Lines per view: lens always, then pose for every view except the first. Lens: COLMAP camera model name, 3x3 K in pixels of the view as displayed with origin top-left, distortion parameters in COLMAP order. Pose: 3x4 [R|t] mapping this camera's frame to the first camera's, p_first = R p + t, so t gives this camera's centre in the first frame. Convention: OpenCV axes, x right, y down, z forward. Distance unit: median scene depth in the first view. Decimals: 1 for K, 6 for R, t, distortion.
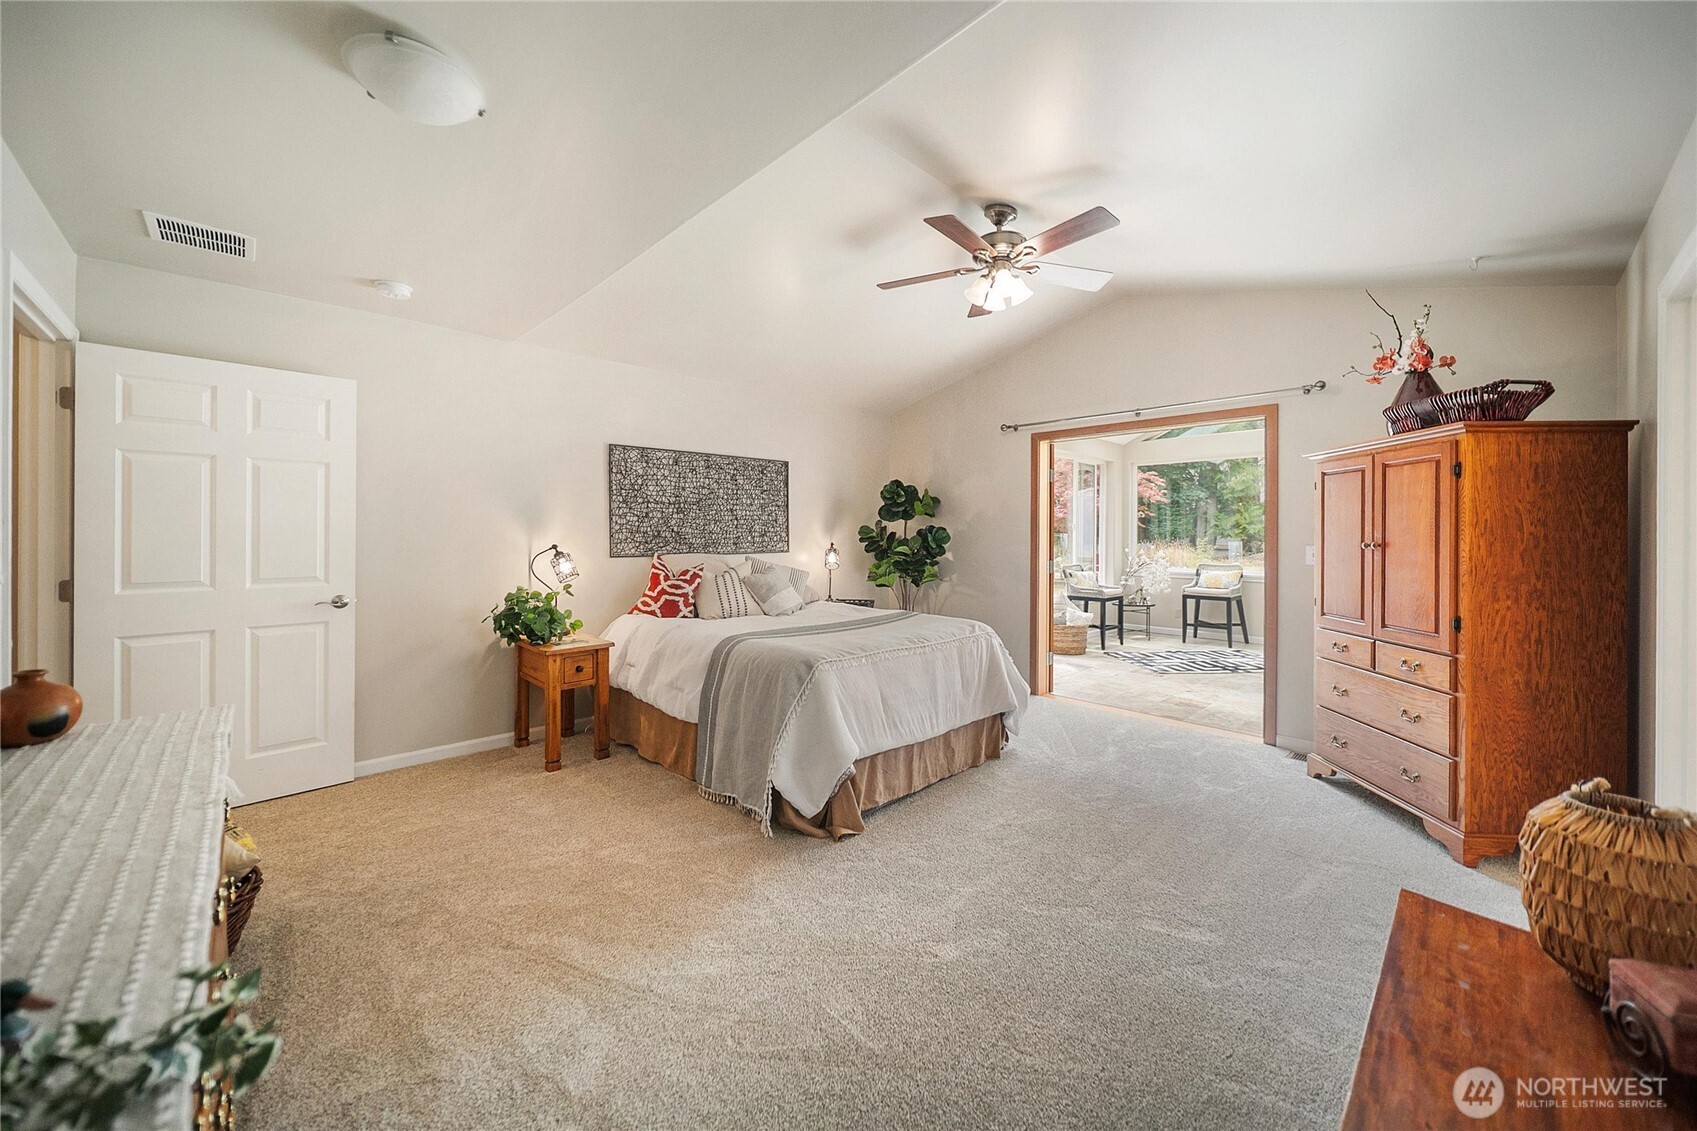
lens RADIAL K [[622.2, 0, 837.0], [0, 622.2, 536.1], [0, 0, 1]] dist [-0.000173, -0.000223]
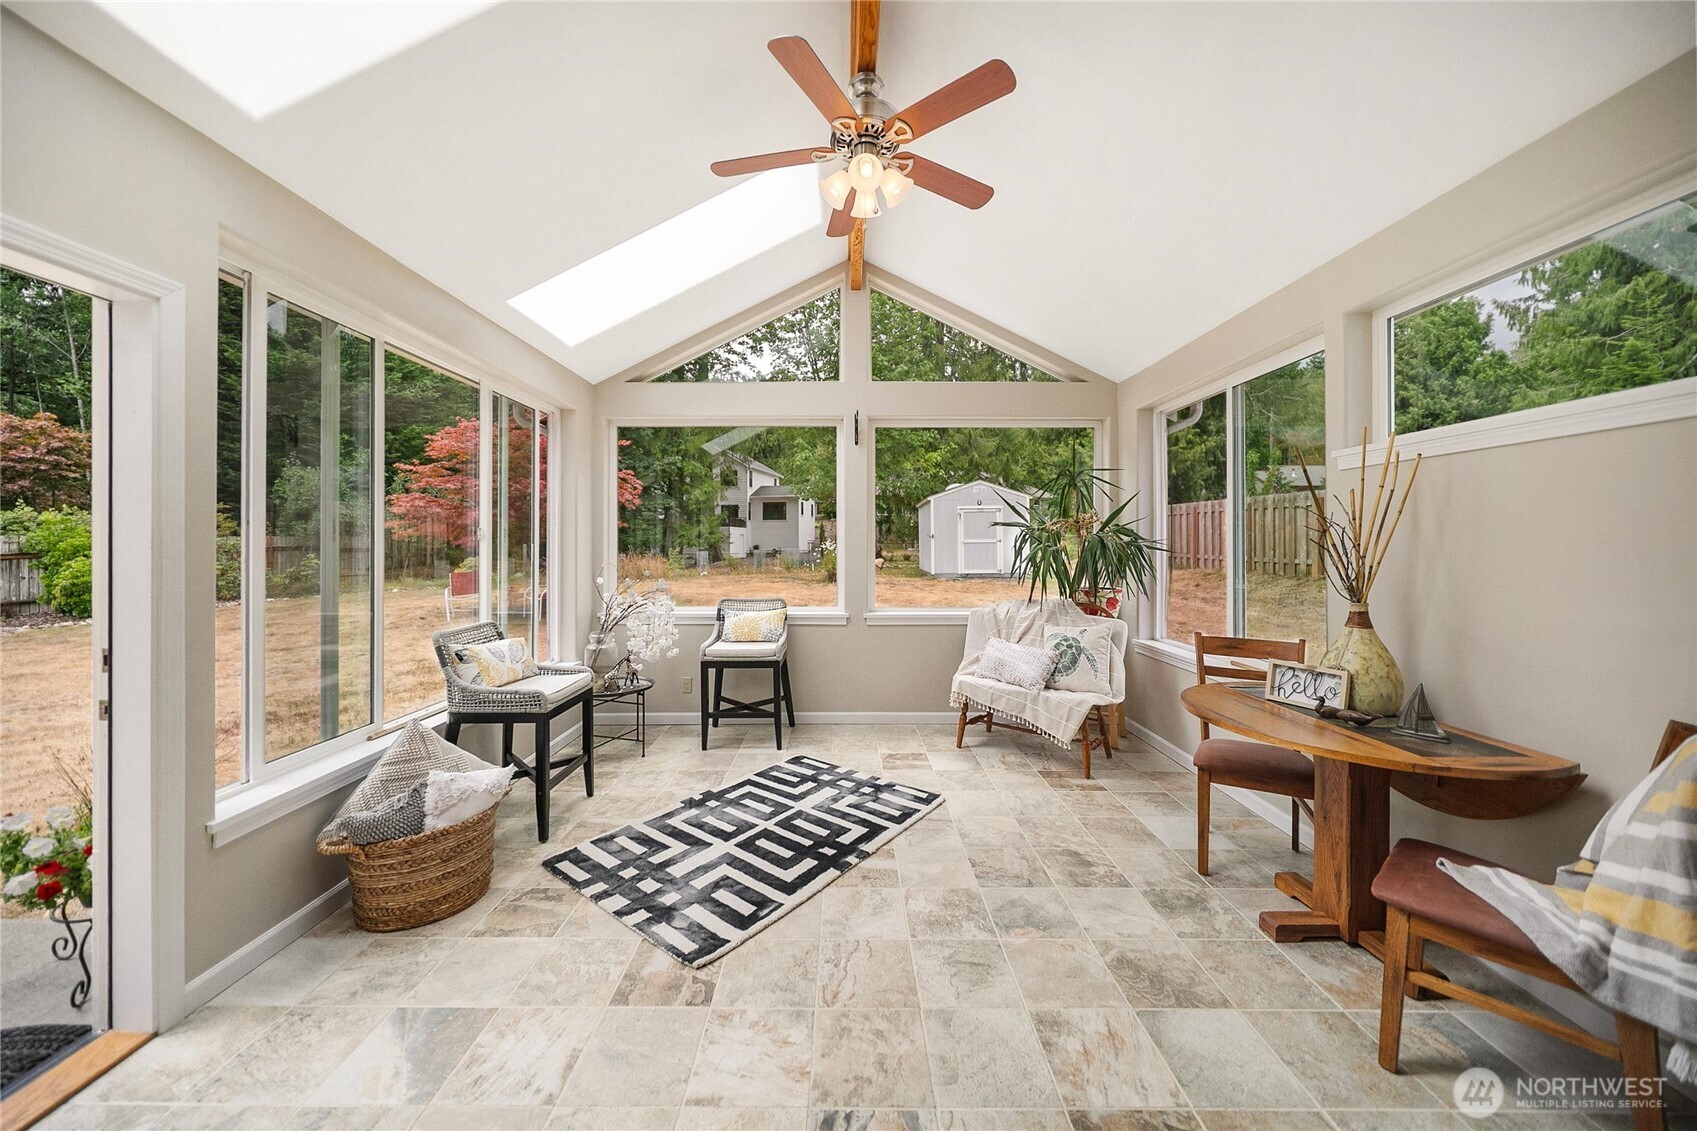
lens RADIAL K [[605.7, 0, 846.9], [0, 605.7, 539.4], [0, 0, 1]] dist [0.000399, -0.000024]
pose [[0.677096, 0.004247, 0.735882, 0.262108], [0.002409, 0.999965, -0.007988, -0.007228], [-0.735890, 0.007181, 0.677063, 0.568286]]
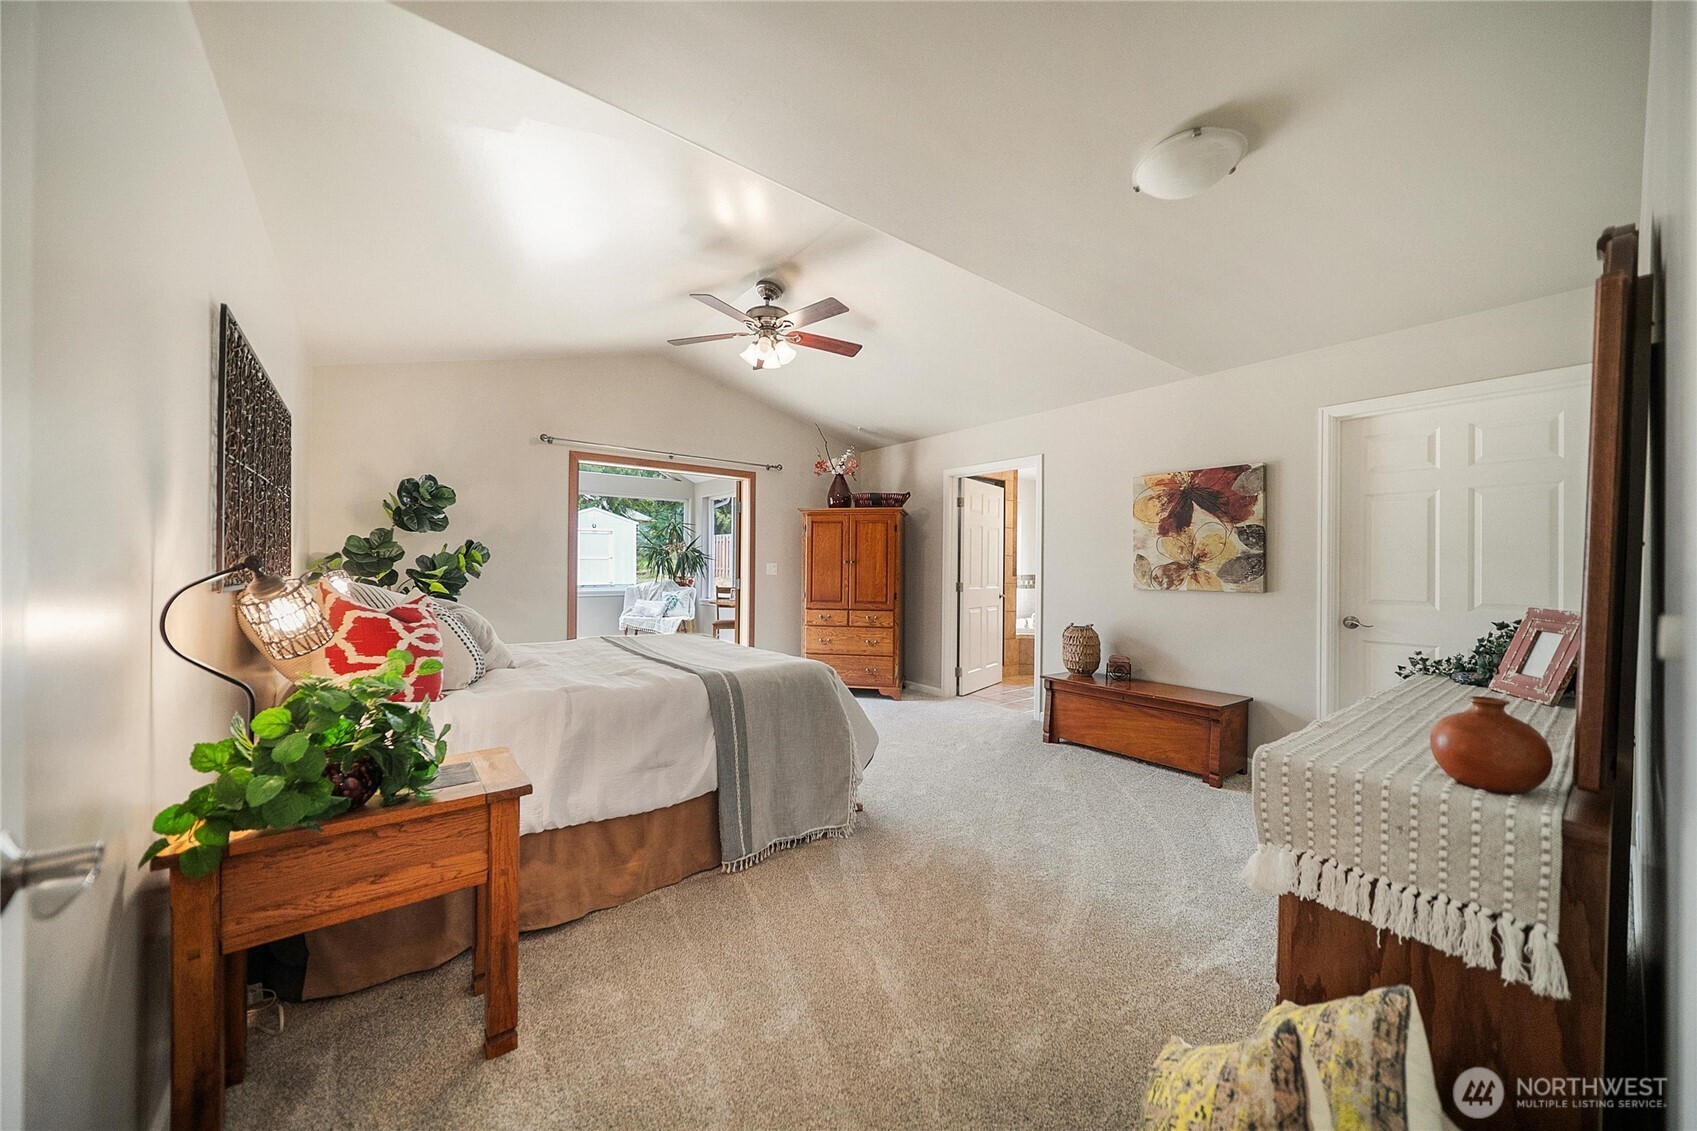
lens RADIAL K [[605.0, 0, 844.7], [0, 605.0, 560.2], [0, 0, 1]] dist [0.000266, -0.000006]
pose [[0.102871, 0.007490, 0.994666, -0.393657], [-0.003188, 0.999969, -0.007201, 0.008996], [-0.994690, -0.002430, 0.102892, 0.314292]]
